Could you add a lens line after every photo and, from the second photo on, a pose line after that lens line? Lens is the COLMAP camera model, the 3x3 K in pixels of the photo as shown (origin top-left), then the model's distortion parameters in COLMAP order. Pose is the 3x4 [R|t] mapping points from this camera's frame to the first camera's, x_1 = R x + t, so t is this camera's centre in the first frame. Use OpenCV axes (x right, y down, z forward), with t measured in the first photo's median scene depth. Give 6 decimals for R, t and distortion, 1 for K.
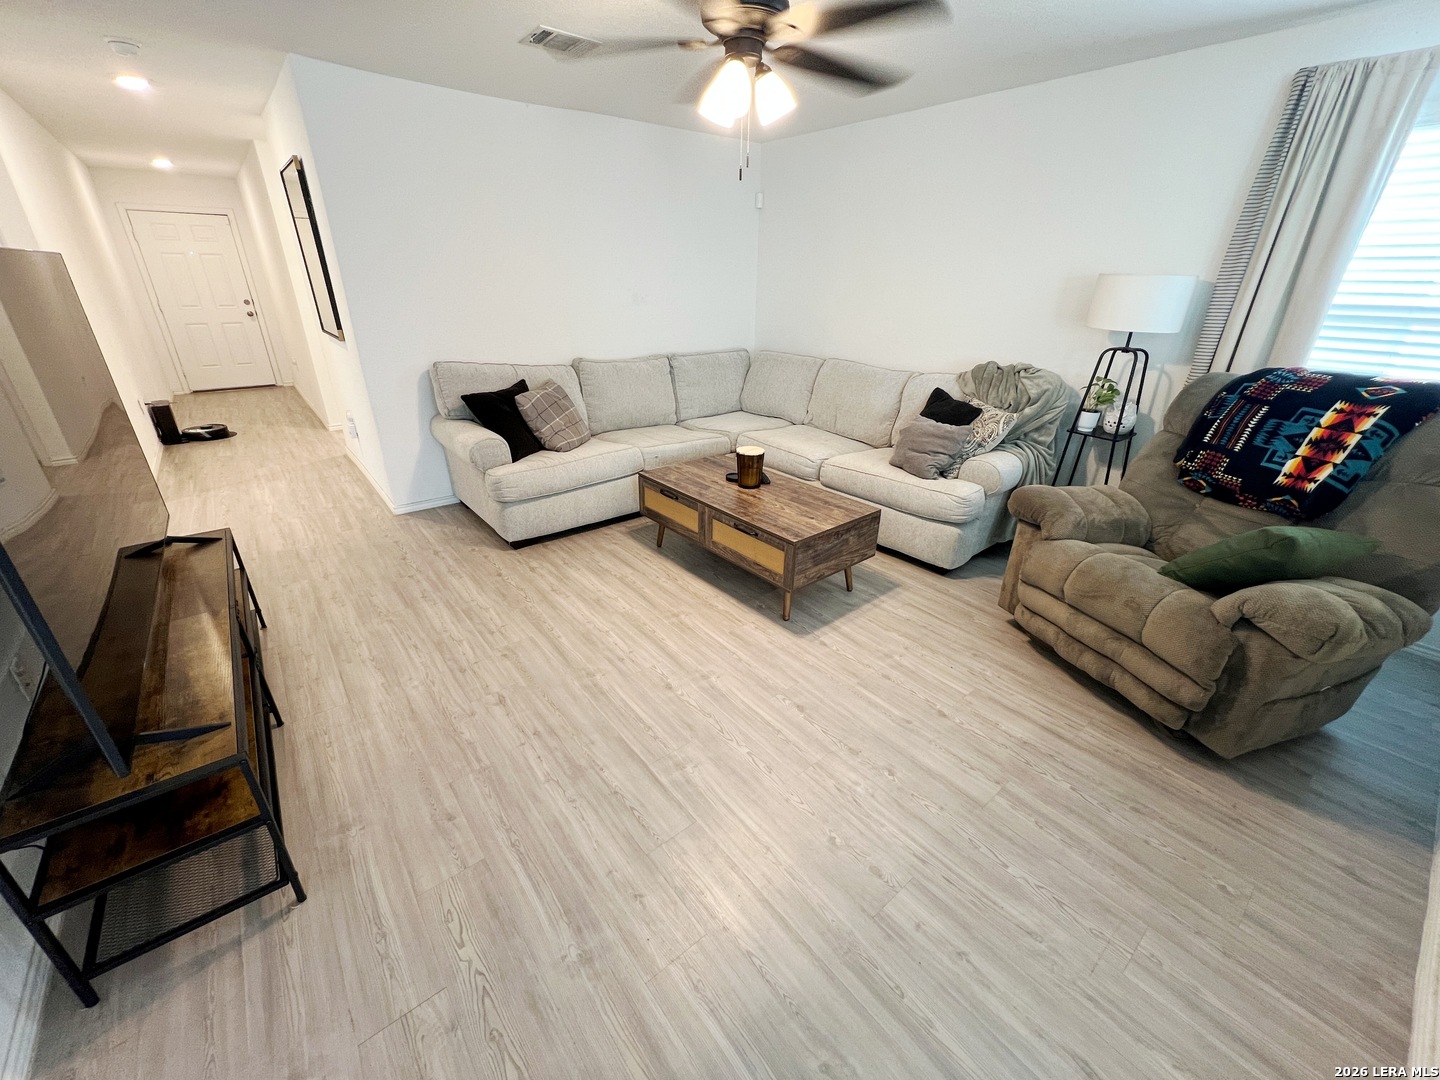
lens RADIAL K [[579.5, 0, 719.2], [0, 579.5, 539.2], [0, 0, 1]] dist [-0.002220, 0.000694]
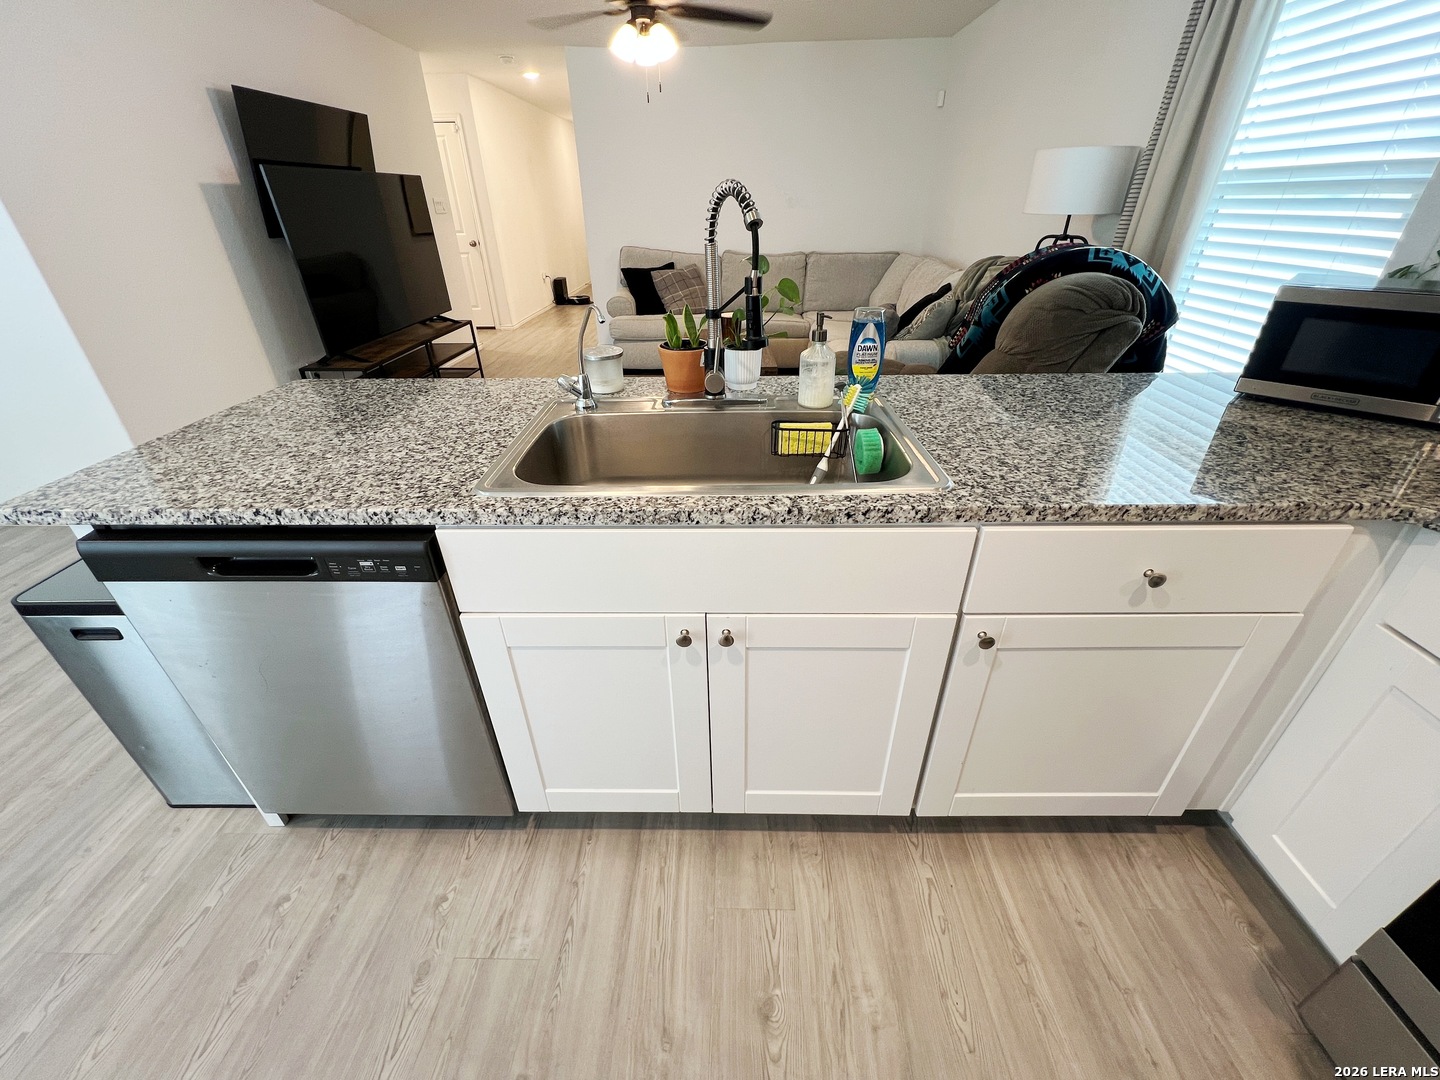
lens RADIAL K [[579.5, 0, 717.9], [0, 579.5, 538.3], [0, 0, 1]] dist [-0.002220, 0.000694]
pose [[0.759372, 0.308305, -0.572976, 1.199792], [-0.249036, 0.951276, 0.181808, 0.124284], [0.601111, 0.004632, 0.799152, -0.083052]]
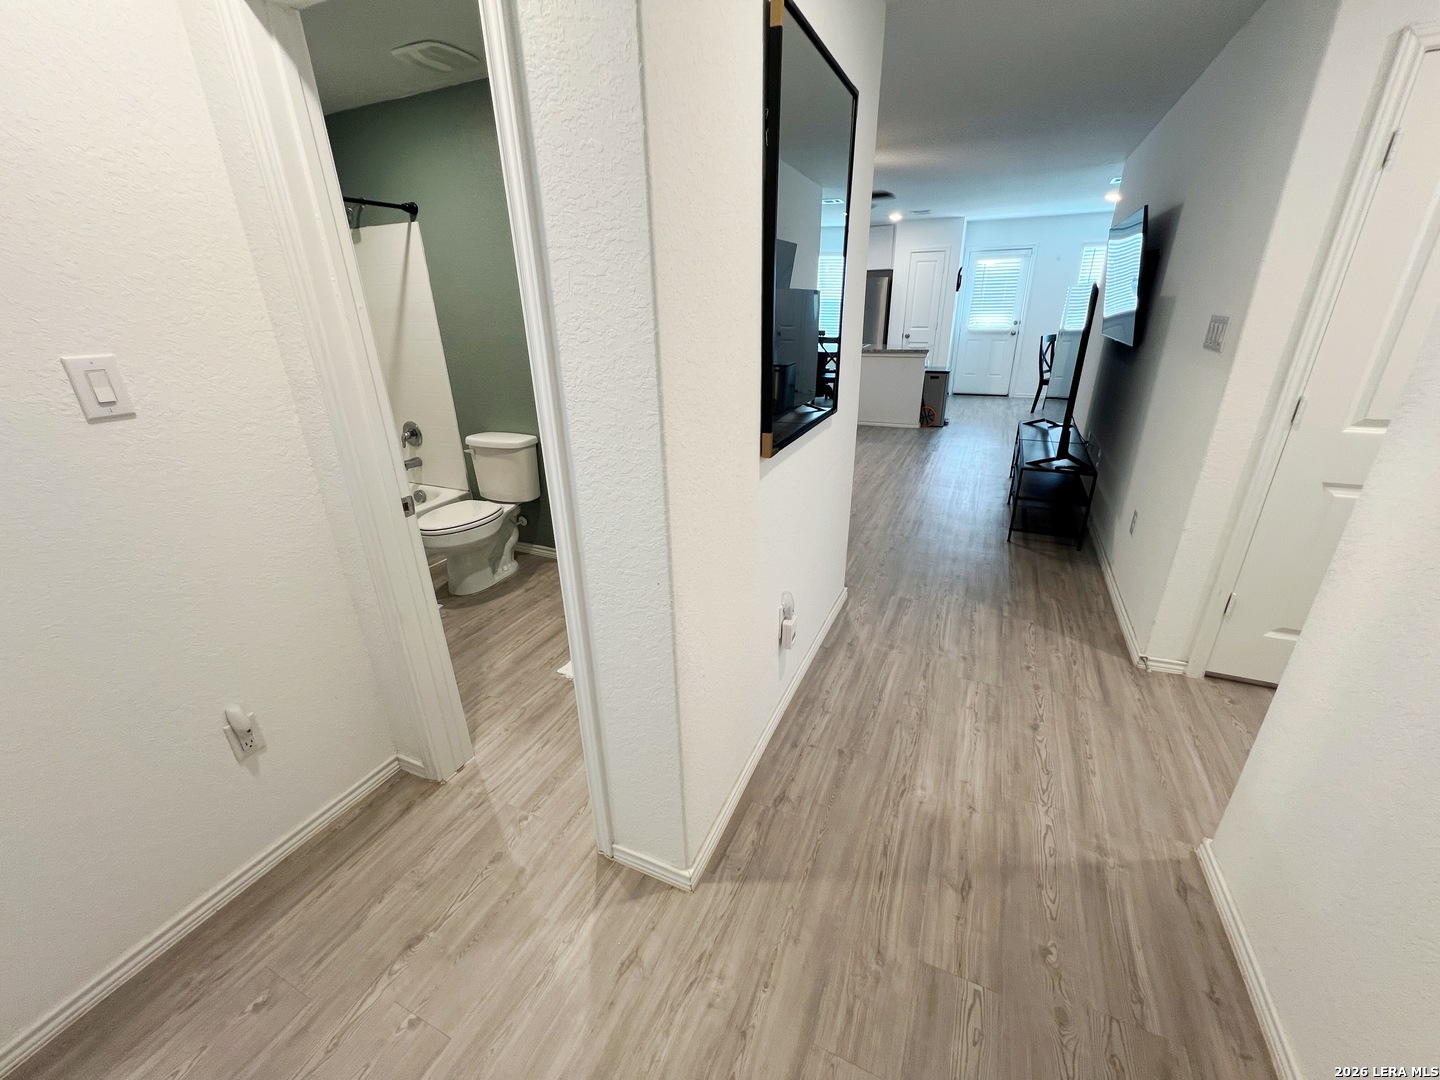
lens RADIAL K [[579.3, 0, 723.9], [0, 579.3, 540.6], [0, 0, 1]] dist [0.002112, -0.000173]
pose [[-0.450503, -0.346835, 0.822650, -1.805336], [0.381288, 0.758443, 0.528567, -0.951615], [-0.807259, 0.551788, -0.209438, 2.047585]]
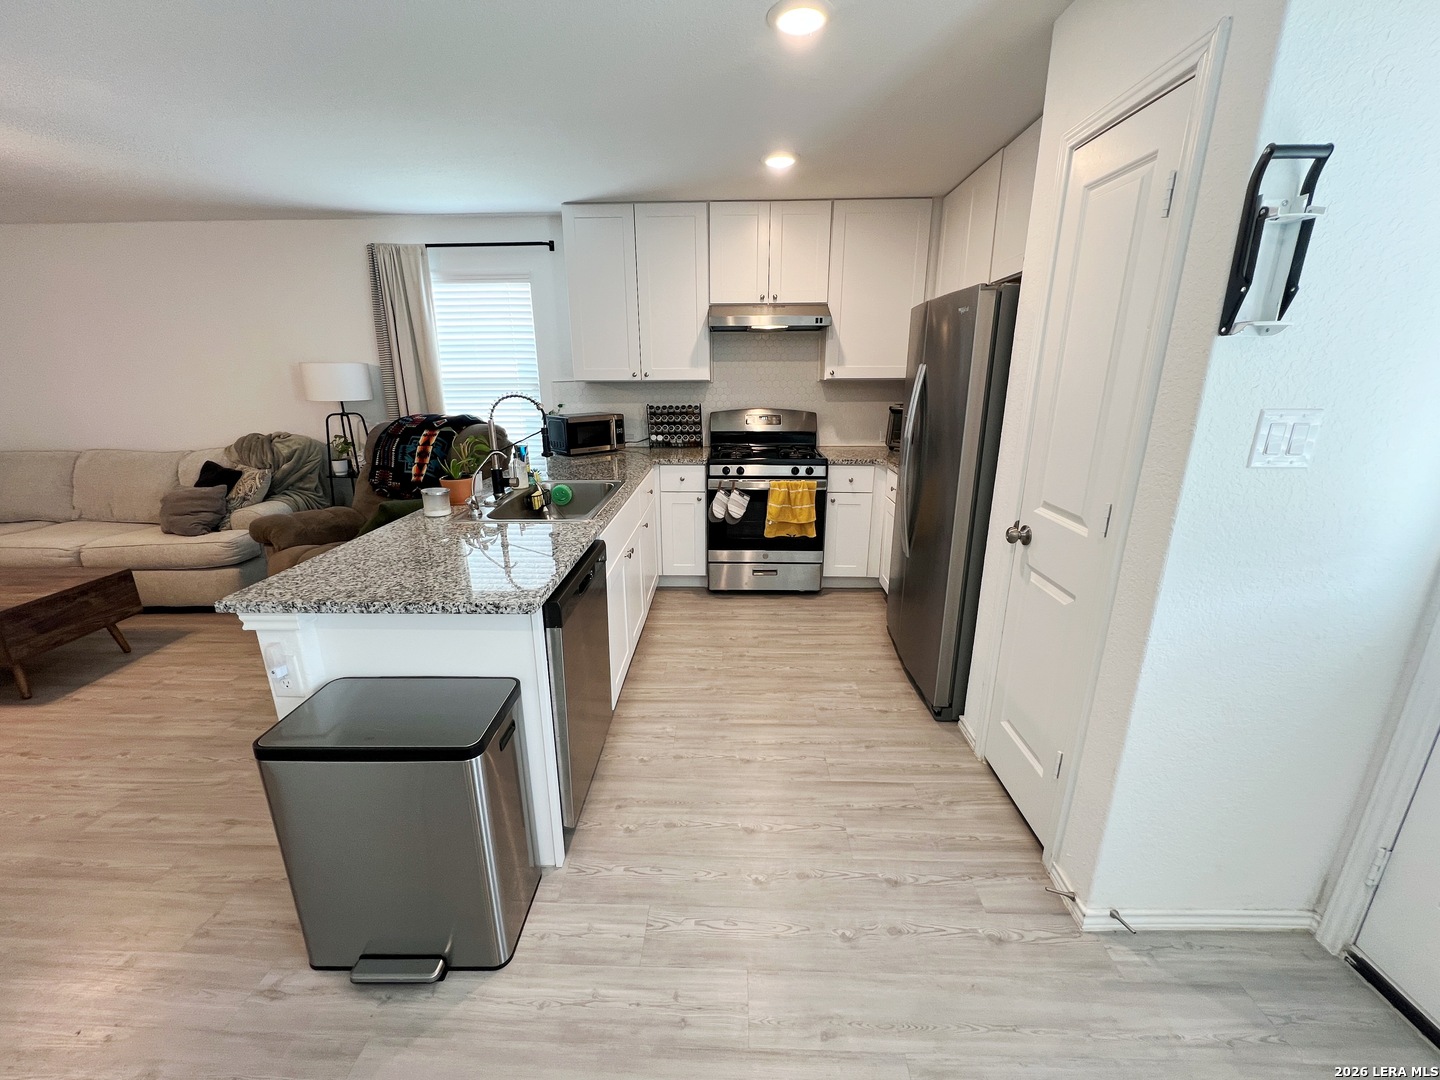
lens RADIAL K [[579.5, 0, 719.9], [0, 579.5, 540.1], [0, 0, 1]] dist [-0.002220, 0.000694]
pose [[0.652388, -0.232225, 0.721430, 0.273274], [0.328137, 0.944602, 0.007330, 0.304814], [-0.683166, 0.231946, 0.692448, -0.635377]]
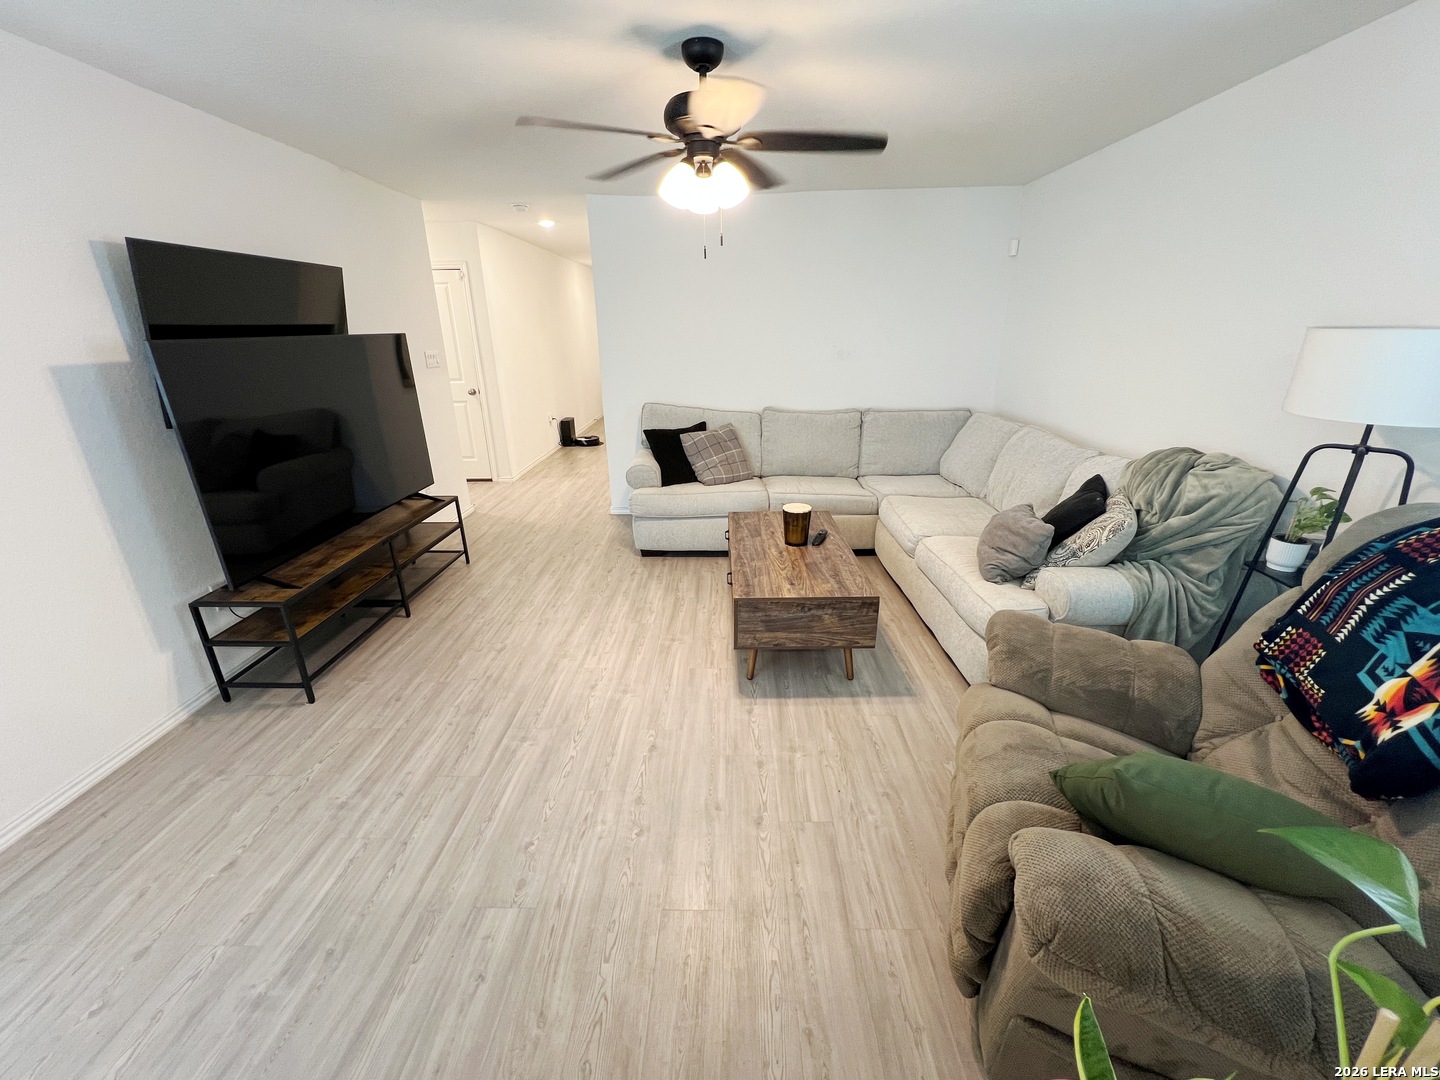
lens RADIAL K [[579.5, 0, 718.2], [0, 579.5, 539.8], [0, 0, 1]] dist [-0.002220, 0.000694]
pose [[0.764162, 0.202440, -0.612433, 0.724498], [-0.245754, 0.969235, 0.013742, -0.102975], [0.596373, 0.140007, 0.790403, 0.184619]]
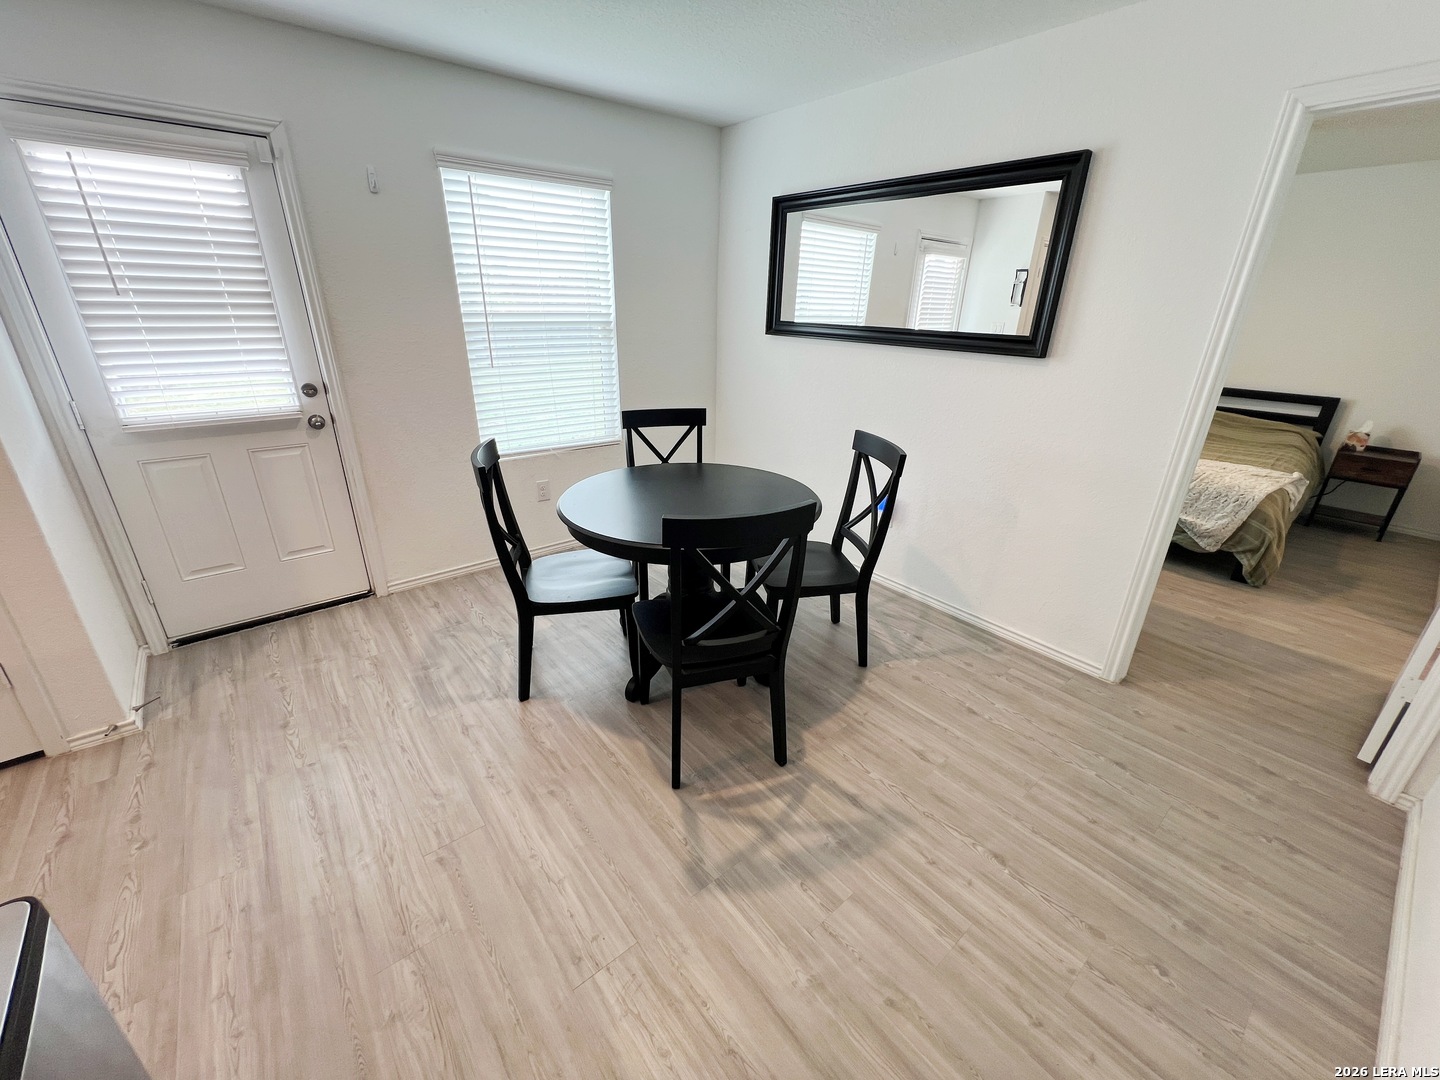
lens RADIAL K [[579.5, 0, 719.2], [0, 579.5, 539.3], [0, 0, 1]] dist [-0.002220, 0.000694]
pose [[-0.999339, -0.031568, -0.018054, 0.049983], [-0.034744, 0.682204, 0.730336, -0.020198], [-0.010739, 0.730480, -0.682849, 0.029784]]
